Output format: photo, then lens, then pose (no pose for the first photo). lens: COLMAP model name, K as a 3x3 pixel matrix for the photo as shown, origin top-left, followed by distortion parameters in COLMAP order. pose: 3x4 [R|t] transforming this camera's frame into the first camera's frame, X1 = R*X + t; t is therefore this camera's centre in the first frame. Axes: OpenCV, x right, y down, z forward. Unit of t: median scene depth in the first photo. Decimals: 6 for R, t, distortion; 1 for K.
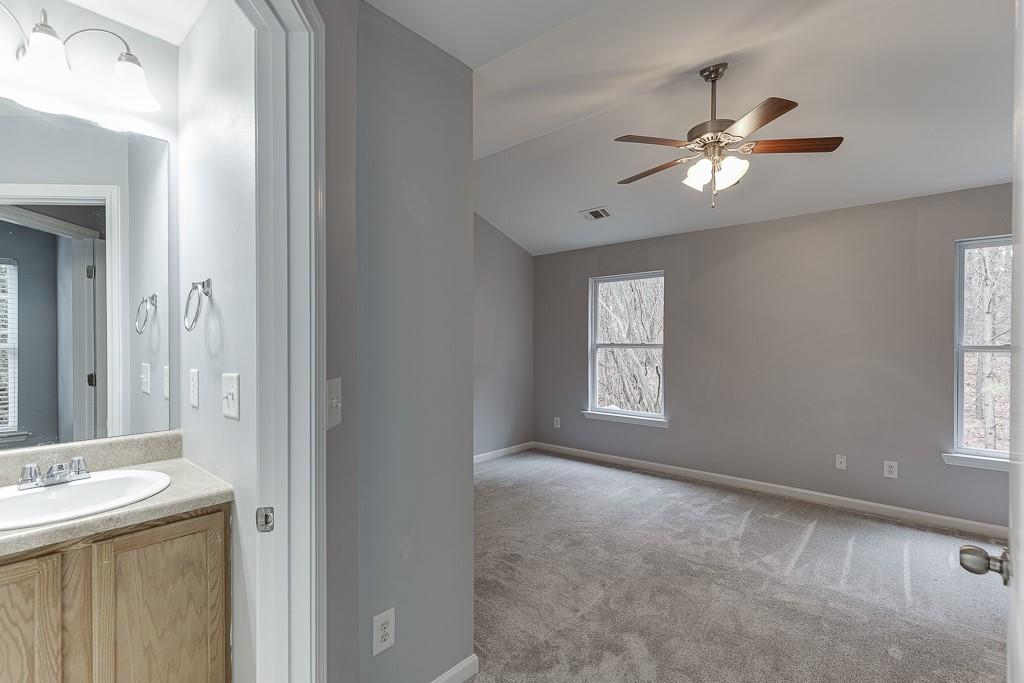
lens RADIAL K [[455.5, 0, 517.3], [0, 455.5, 348.2], [0, 0, 1]] dist [0.005765, -0.001472]
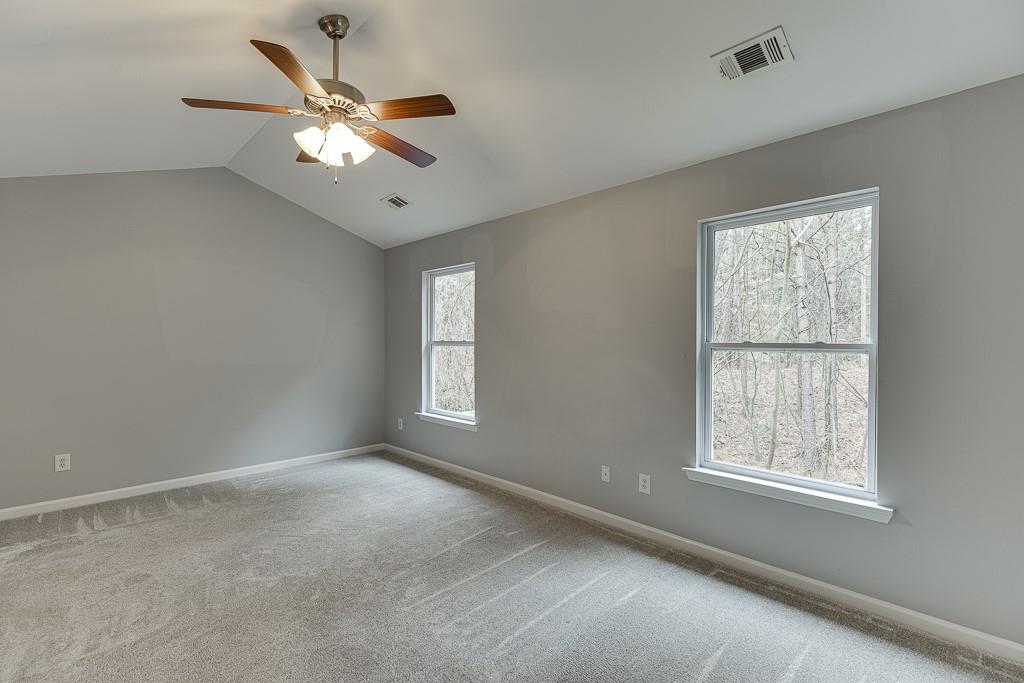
lens RADIAL K [[455.5, 0, 494.7], [0, 455.5, 351.9], [0, 0, 1]] dist [0.005765, -0.001472]
pose [[0.998404, -0.000038, -0.056471, 0.427462], [0.000863, 0.999893, 0.014585, -0.001651], [0.056464, -0.014611, 0.998298, 0.080675]]
